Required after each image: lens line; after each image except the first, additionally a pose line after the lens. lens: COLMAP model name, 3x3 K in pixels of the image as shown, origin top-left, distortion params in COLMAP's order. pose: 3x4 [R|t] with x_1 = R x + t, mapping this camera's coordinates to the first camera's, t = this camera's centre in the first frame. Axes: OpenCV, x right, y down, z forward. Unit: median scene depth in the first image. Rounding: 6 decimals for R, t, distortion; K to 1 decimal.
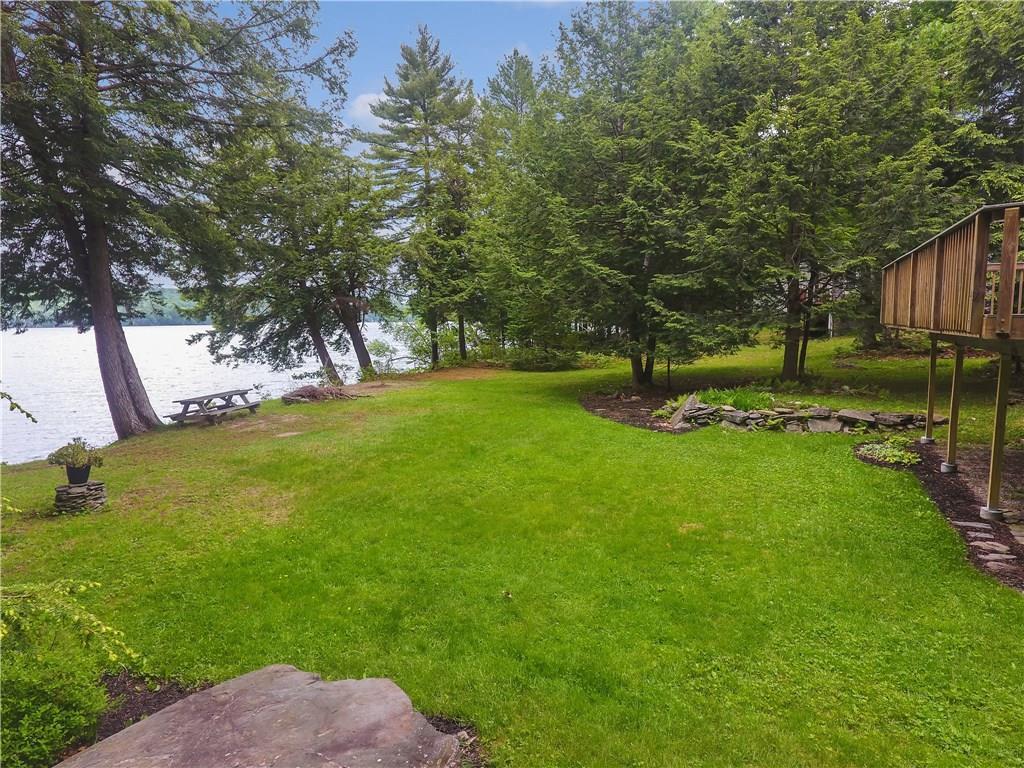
lens RADIAL K [[595.5, 0, 512.0], [0, 595.5, 384.0], [0, 0, 1]] dist [-0.005289, 0.002054]
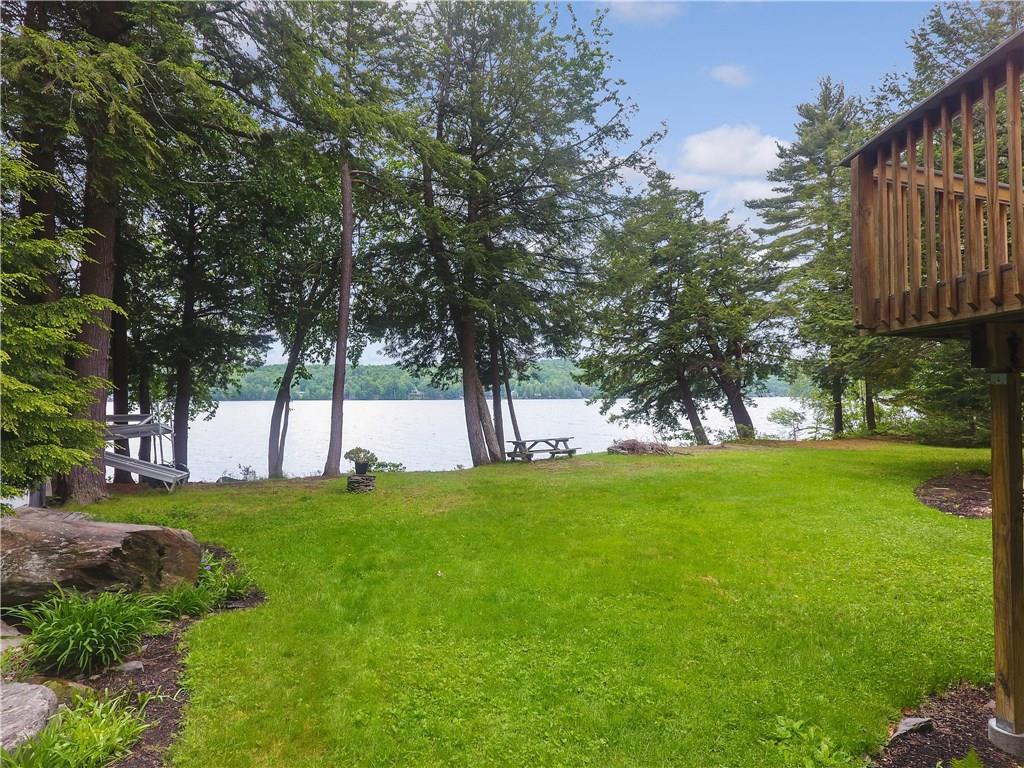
lens RADIAL K [[595.5, 0, 512.0], [0, 595.5, 384.0], [0, 0, 1]] dist [-0.005289, 0.002054]
pose [[0.722434, -0.011445, -0.691345, 0.162519], [-0.074513, 0.992752, -0.094298, 0.013384], [0.687413, 0.119638, 0.716345, 0.037131]]
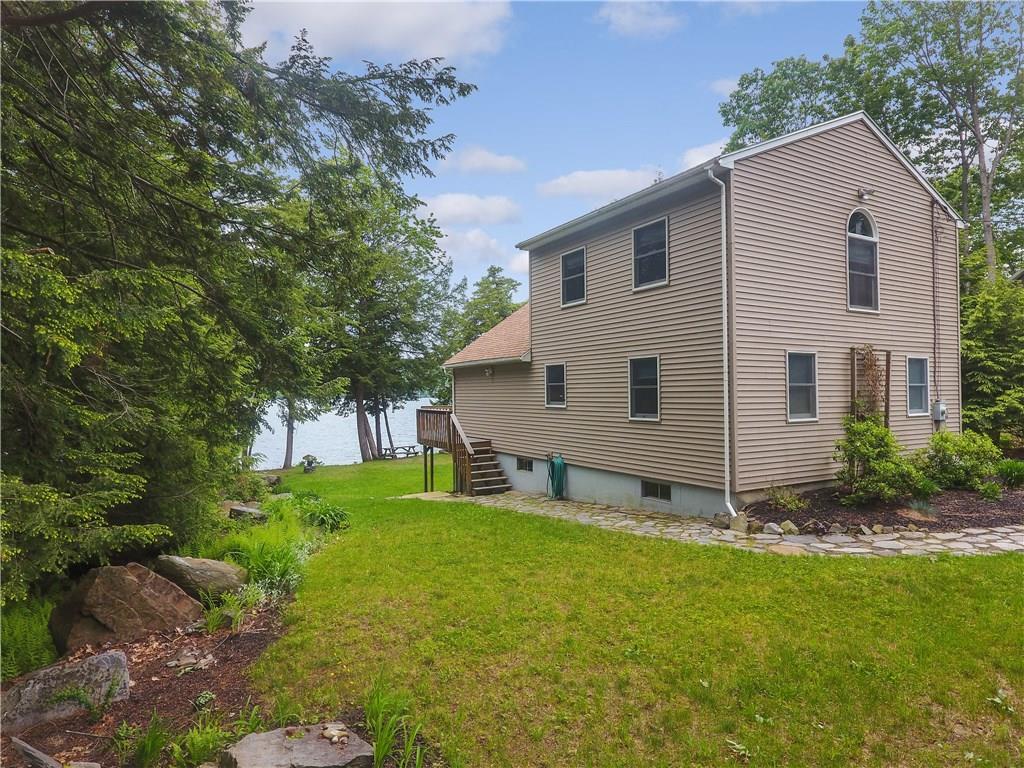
lens RADIAL K [[595.5, 0, 512.0], [0, 595.5, 384.0], [0, 0, 1]] dist [-0.005289, 0.002054]
pose [[0.823381, -0.005856, -0.567458, 0.608711], [-0.060258, 0.993391, -0.097687, -0.012703], [0.564280, 0.114628, 0.817587, -0.341825]]
